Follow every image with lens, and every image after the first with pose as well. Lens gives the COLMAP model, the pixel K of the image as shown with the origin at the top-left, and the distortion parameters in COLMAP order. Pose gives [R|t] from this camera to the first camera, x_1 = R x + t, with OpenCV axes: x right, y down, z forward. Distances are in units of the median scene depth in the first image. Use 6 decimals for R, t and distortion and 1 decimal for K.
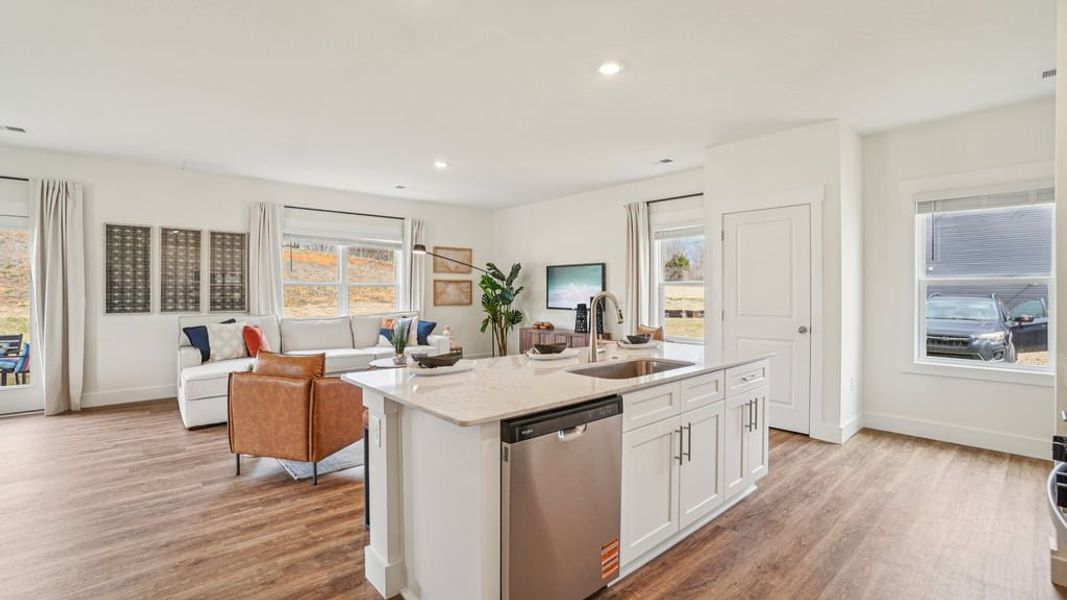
lens RADIAL K [[479.2, 0, 539.7], [0, 479.2, 289.7], [0, 0, 1]] dist [-0.063316, 0.023174]
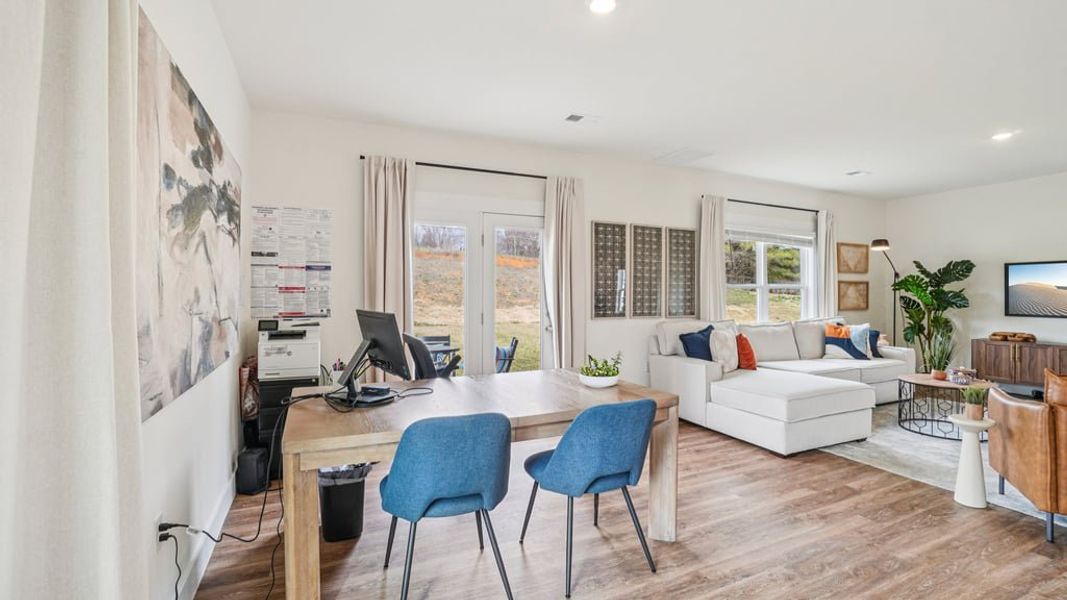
lens RADIAL K [[479.2, 0, 539.7], [0, 479.2, 289.7], [0, 0, 1]] dist [-0.063316, 0.023174]
pose [[0.955834, -0.001060, -0.293906, -0.649639], [-0.000379, 0.999988, -0.004840, -0.000333], [0.293907, 0.004737, 0.955822, 0.034172]]
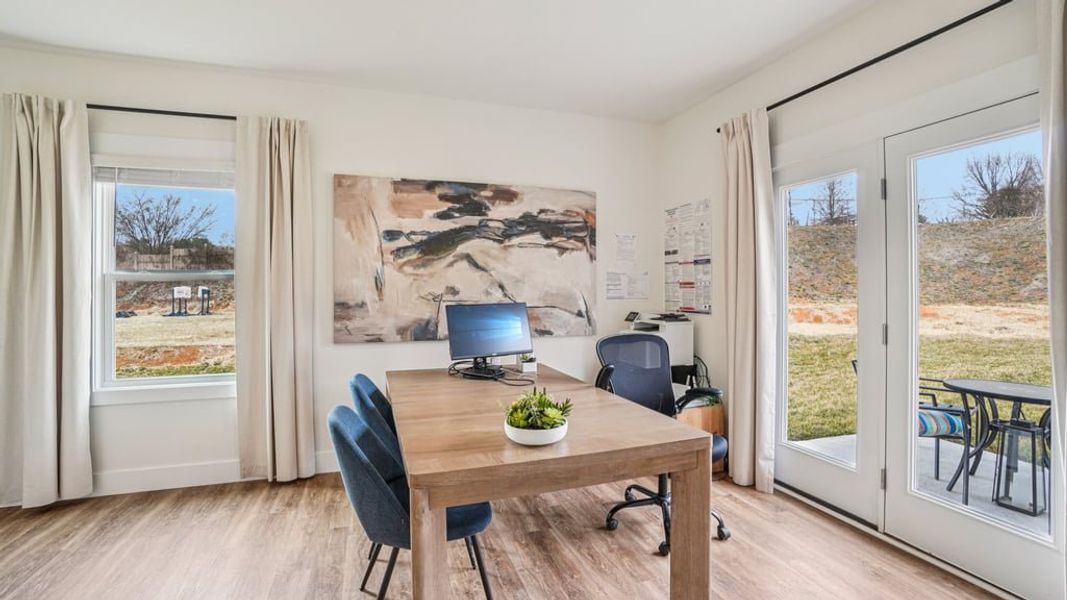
lens RADIAL K [[479.2, 0, 539.7], [0, 479.2, 289.7], [0, 0, 1]] dist [-0.063316, 0.023174]
pose [[-0.372781, 0.005949, -0.927900, -0.474699], [0.011810, 0.999929, 0.001666, -0.000181], [0.927844, -0.010338, -0.372825, 0.597121]]
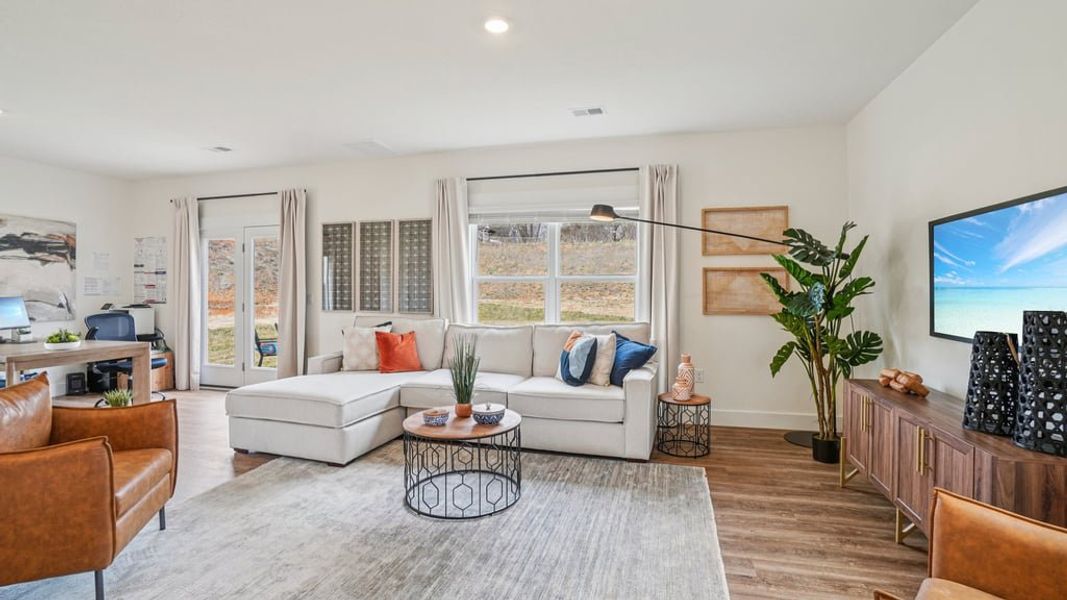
lens RADIAL K [[479.2, 0, 539.7], [0, 479.2, 289.7], [0, 0, 1]] dist [-0.063316, 0.023174]
pose [[0.547244, 0.004359, -0.836962, 0.190575], [0.003852, 0.999963, 0.007726, -0.000587], [0.836964, -0.007452, 0.547207, 0.702883]]
